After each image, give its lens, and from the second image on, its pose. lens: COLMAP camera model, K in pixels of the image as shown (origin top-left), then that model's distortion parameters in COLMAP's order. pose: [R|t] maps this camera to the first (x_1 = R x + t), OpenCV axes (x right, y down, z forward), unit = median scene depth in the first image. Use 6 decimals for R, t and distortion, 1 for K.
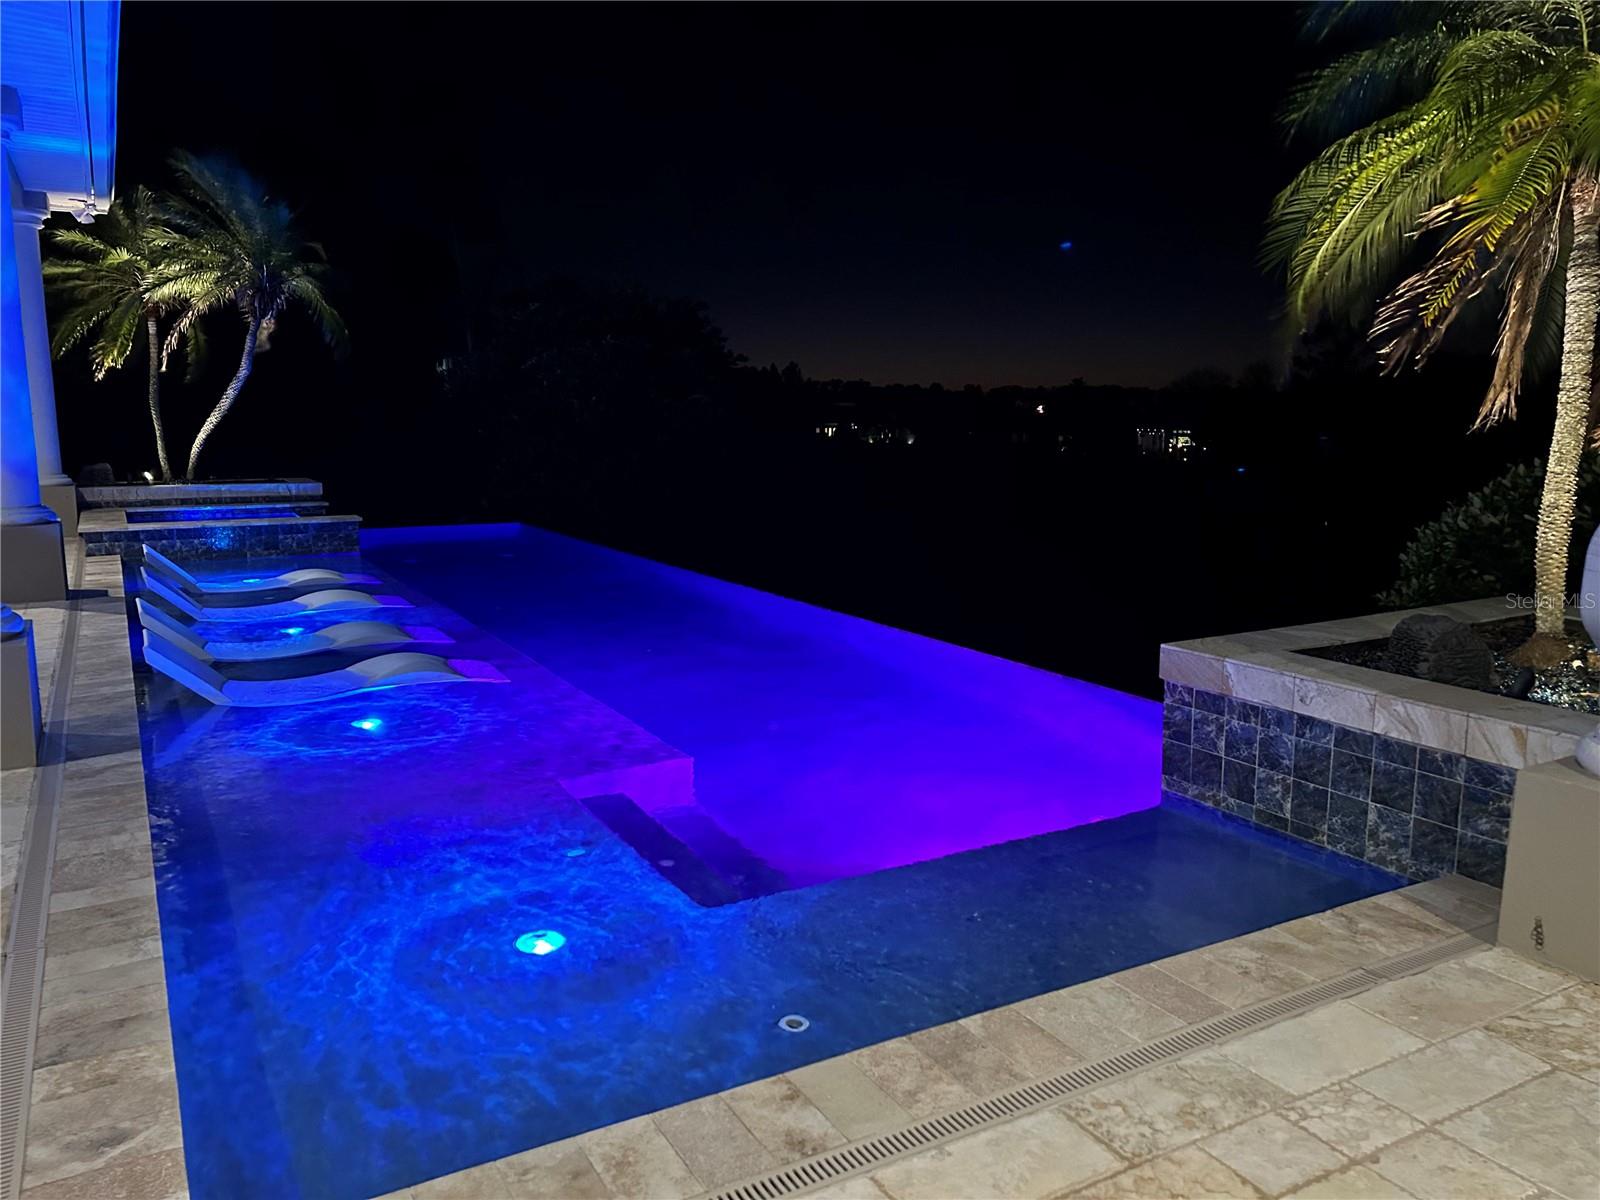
lens RADIAL K [[1228.6, 0, 861.0], [0, 1228.6, 599.0], [0, 0, 1]] dist [0.054906, -0.047130]
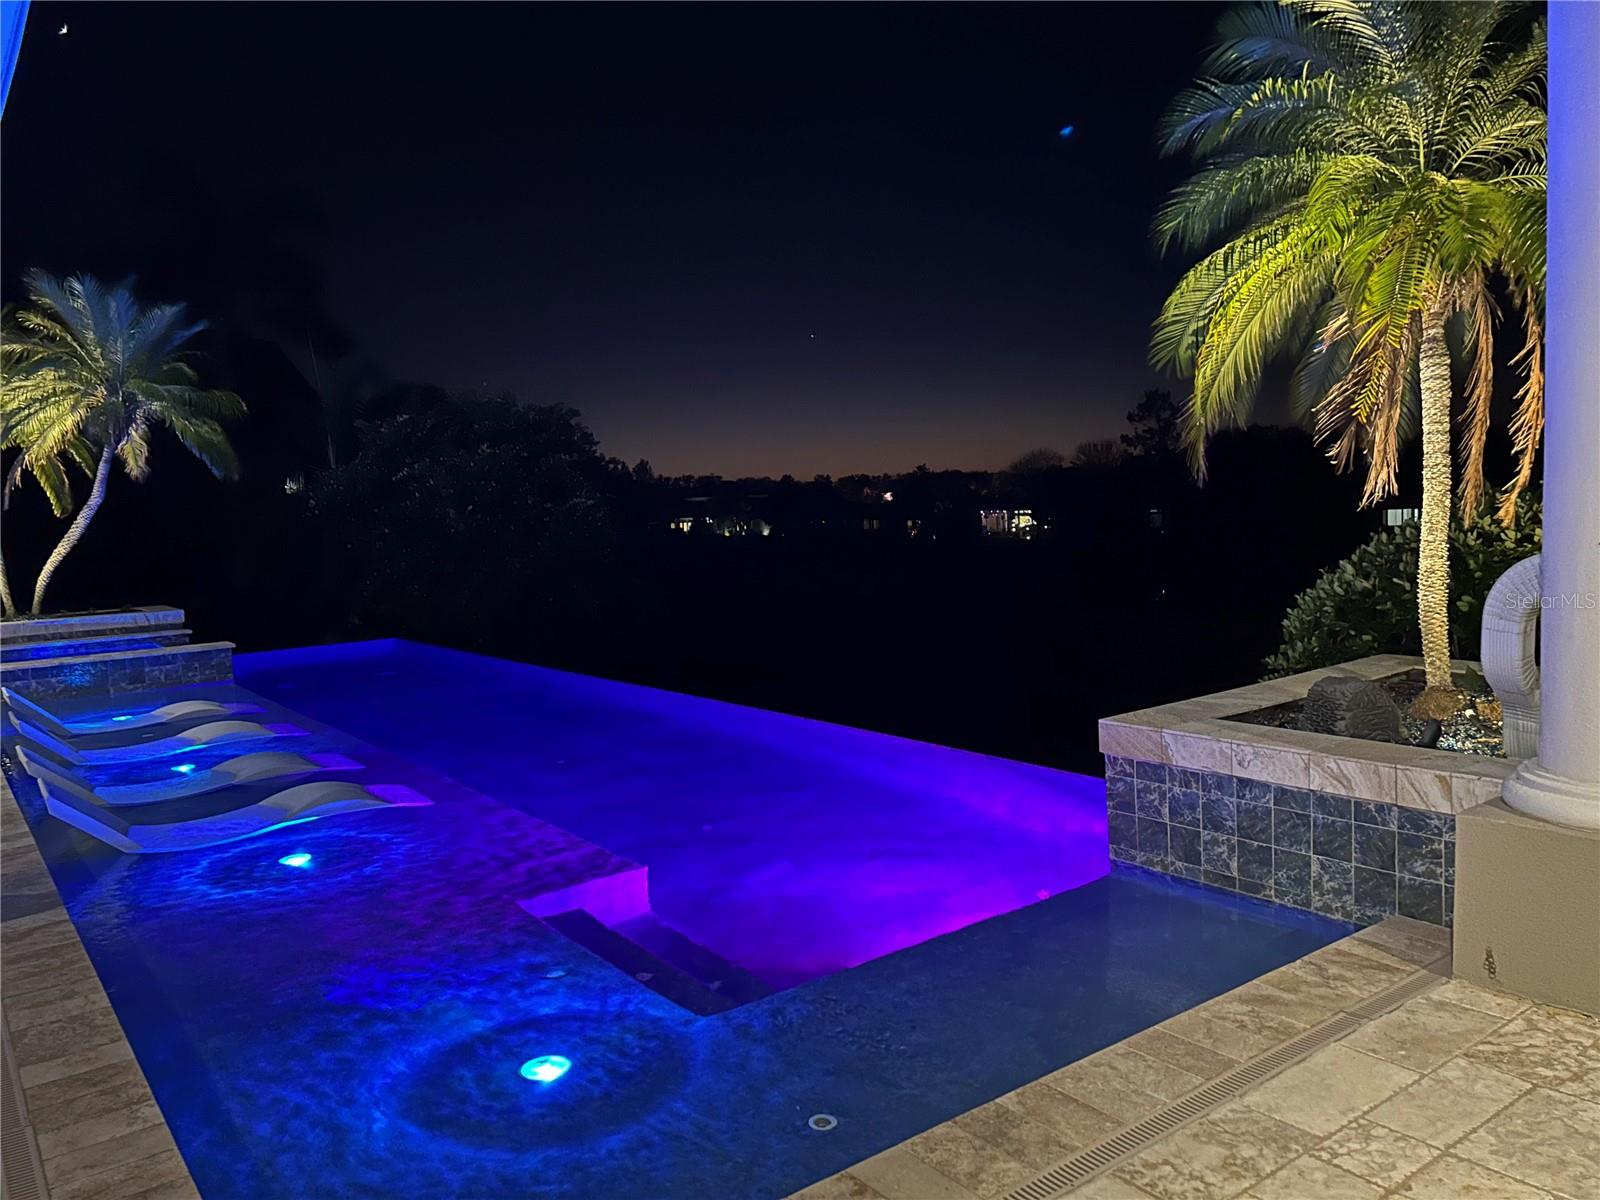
lens RADIAL K [[1228.6, 0, 861.0], [0, 1228.6, 599.0], [0, 0, 1]] dist [0.054906, -0.047130]
pose [[0.990366, -0.055706, 0.126777, -0.098944], [0.064629, 0.995631, -0.067392, -0.009500], [-0.122469, 0.074936, 0.989639, -0.030286]]
